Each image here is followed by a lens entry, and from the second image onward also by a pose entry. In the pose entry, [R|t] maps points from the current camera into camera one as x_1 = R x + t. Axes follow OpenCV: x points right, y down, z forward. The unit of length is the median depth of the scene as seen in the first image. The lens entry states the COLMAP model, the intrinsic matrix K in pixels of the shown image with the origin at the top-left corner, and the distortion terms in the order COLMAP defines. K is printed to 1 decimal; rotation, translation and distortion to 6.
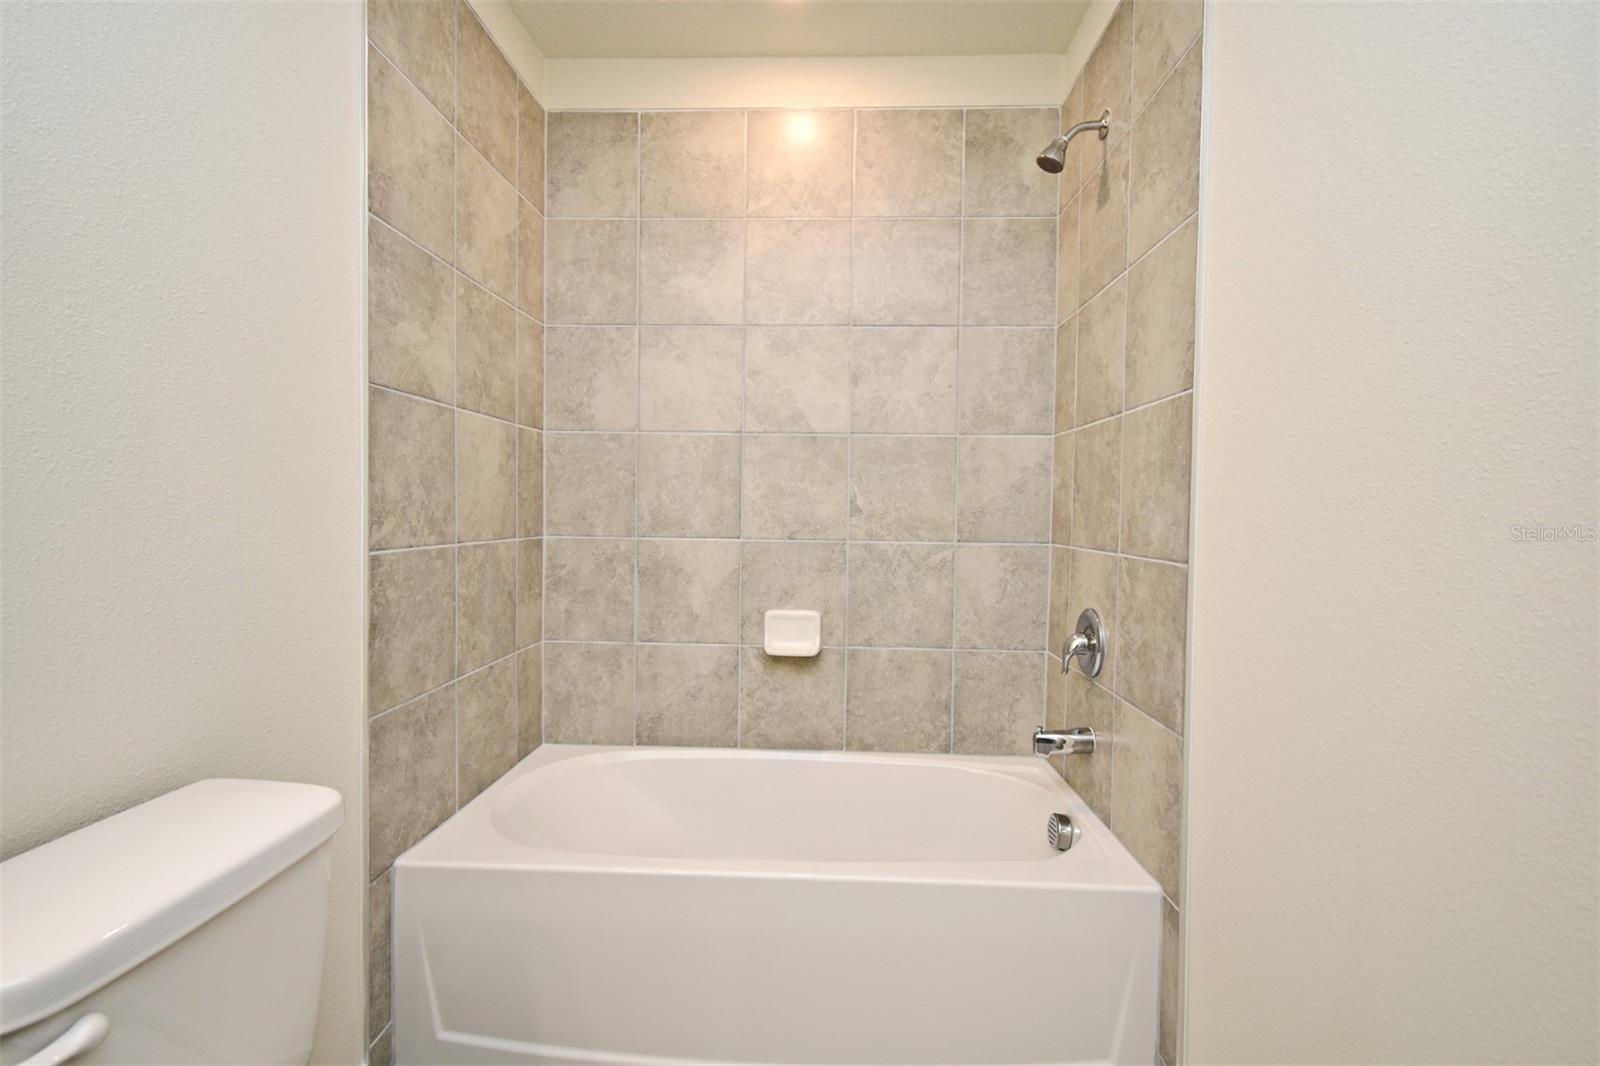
lens RADIAL K [[705.1, 0, 784.5], [0, 705.1, 527.1], [0, 0, 1]] dist [0.005440, 0.000351]
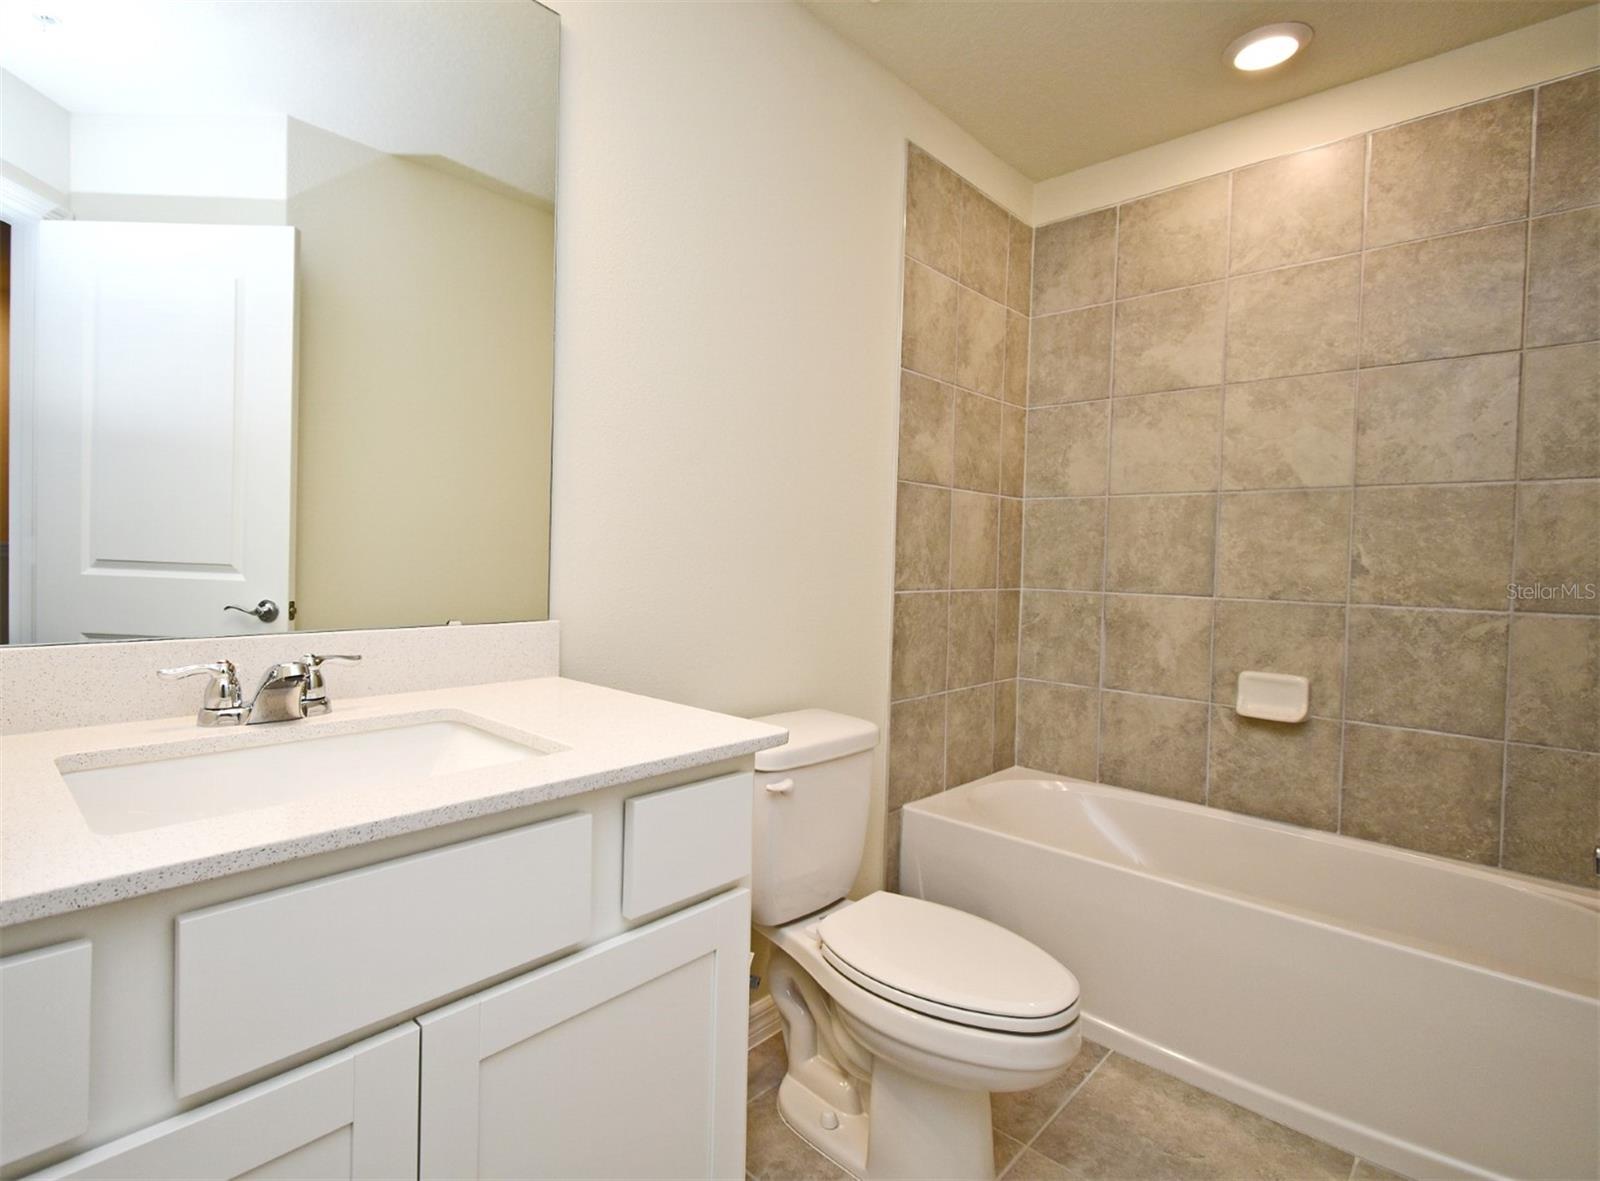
lens RADIAL K [[743.2, 0, 794.4], [0, 743.2, 587.3], [0, 0, 1]] dist [0.005260, -0.000888]
pose [[0.792424, 0.030255, -0.609220, 0.115105], [-0.028339, 0.999517, 0.012776, 0.006345], [0.609312, 0.007141, 0.792899, -0.213599]]
